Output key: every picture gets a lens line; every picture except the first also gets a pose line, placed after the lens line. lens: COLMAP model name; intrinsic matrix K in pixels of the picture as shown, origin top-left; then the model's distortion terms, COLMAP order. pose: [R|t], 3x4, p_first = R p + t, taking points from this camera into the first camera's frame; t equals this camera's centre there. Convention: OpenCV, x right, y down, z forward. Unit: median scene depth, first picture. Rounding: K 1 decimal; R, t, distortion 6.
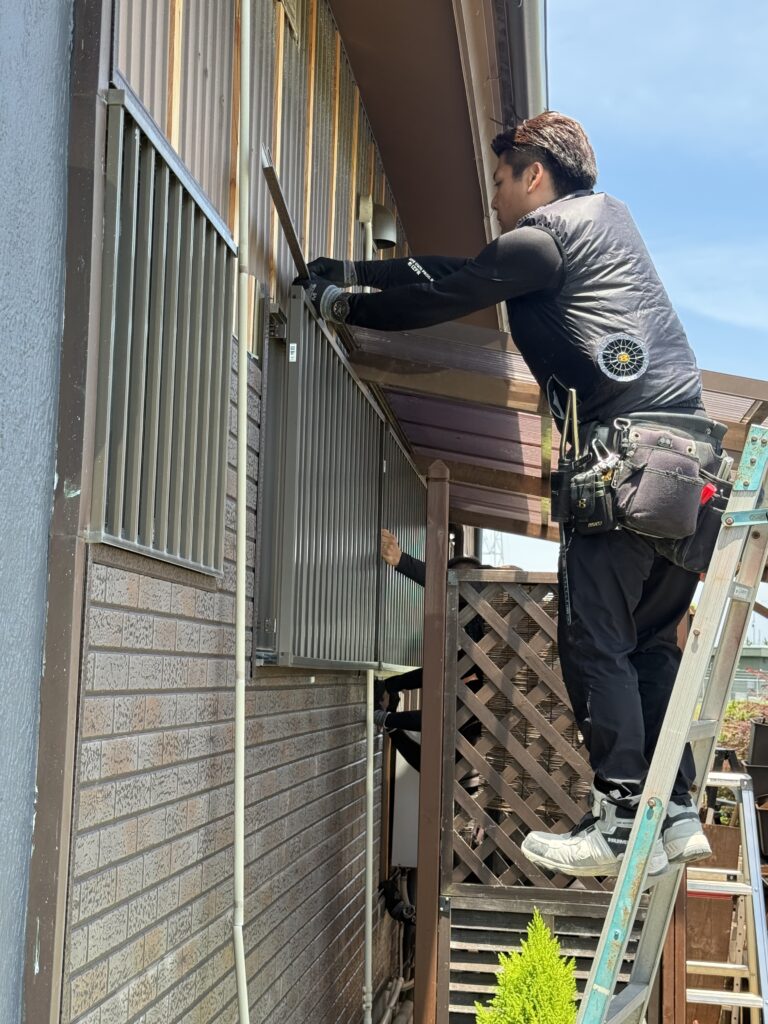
lens RADIAL K [[1513.7, 0, 383.9], [0, 1513.7, 506.8], [0, 0, 1]] dist [0.121479, 0.000000]
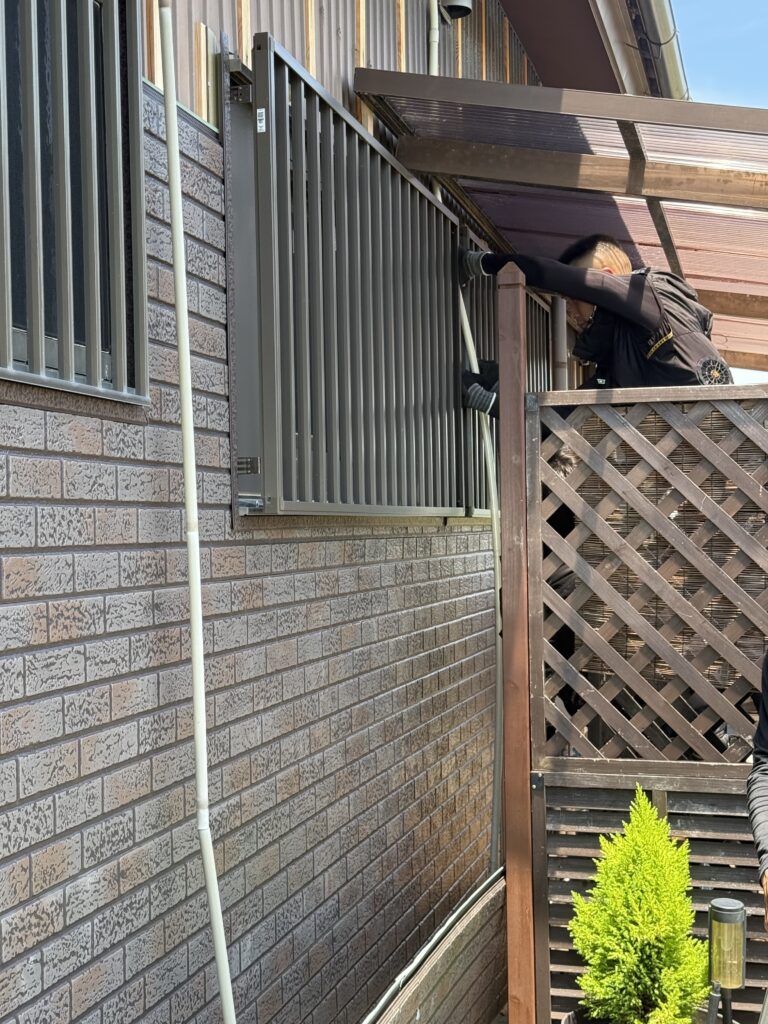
lens RADIAL K [[1548.1, 0, 384.1], [0, 1548.1, 519.9], [0, 0, 1]] dist [0.128410, 0.000000]
pose [[0.989634, -0.046617, -0.135834, 0.095786], [0.060352, 0.993273, 0.098821, 0.026323], [0.130314, -0.105994, 0.985791, 0.165910]]
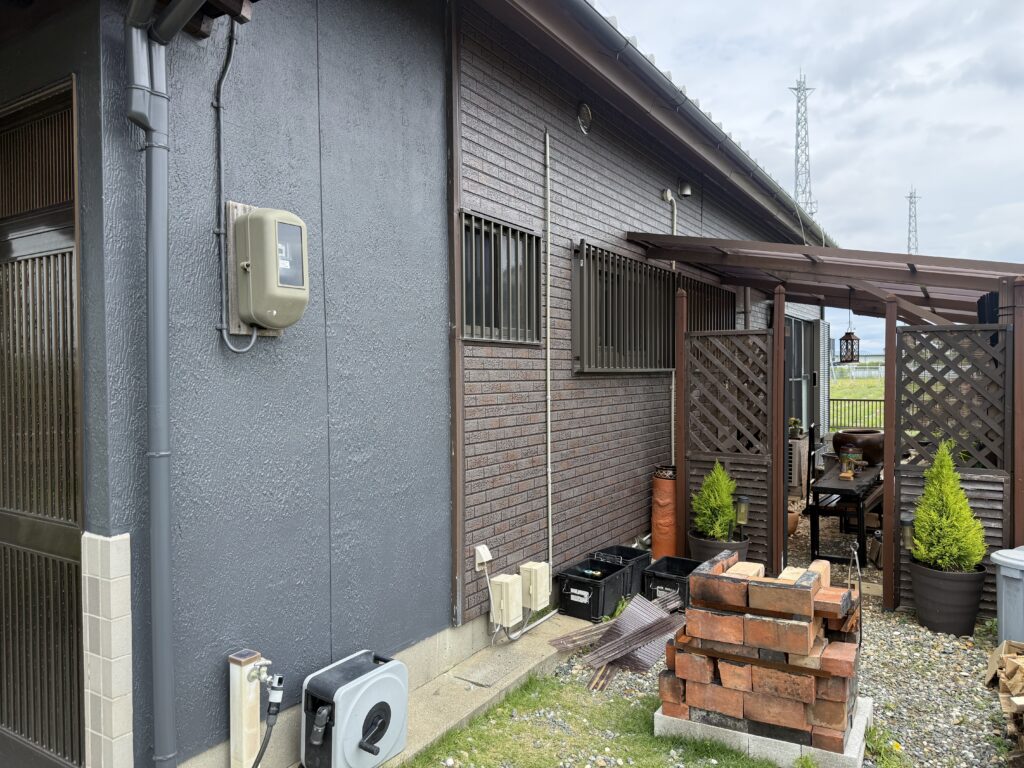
lens RADIAL K [[717.0, 0, 511.9], [0, 717.0, 384.0], [0, 0, 1]] dist [0.003220, 0.000152]
pose [[0.900583, -0.026637, -0.433867, 0.369308], [0.078123, 0.991787, 0.101271, -0.020296], [0.427606, -0.125098, 0.895268, -0.273471]]
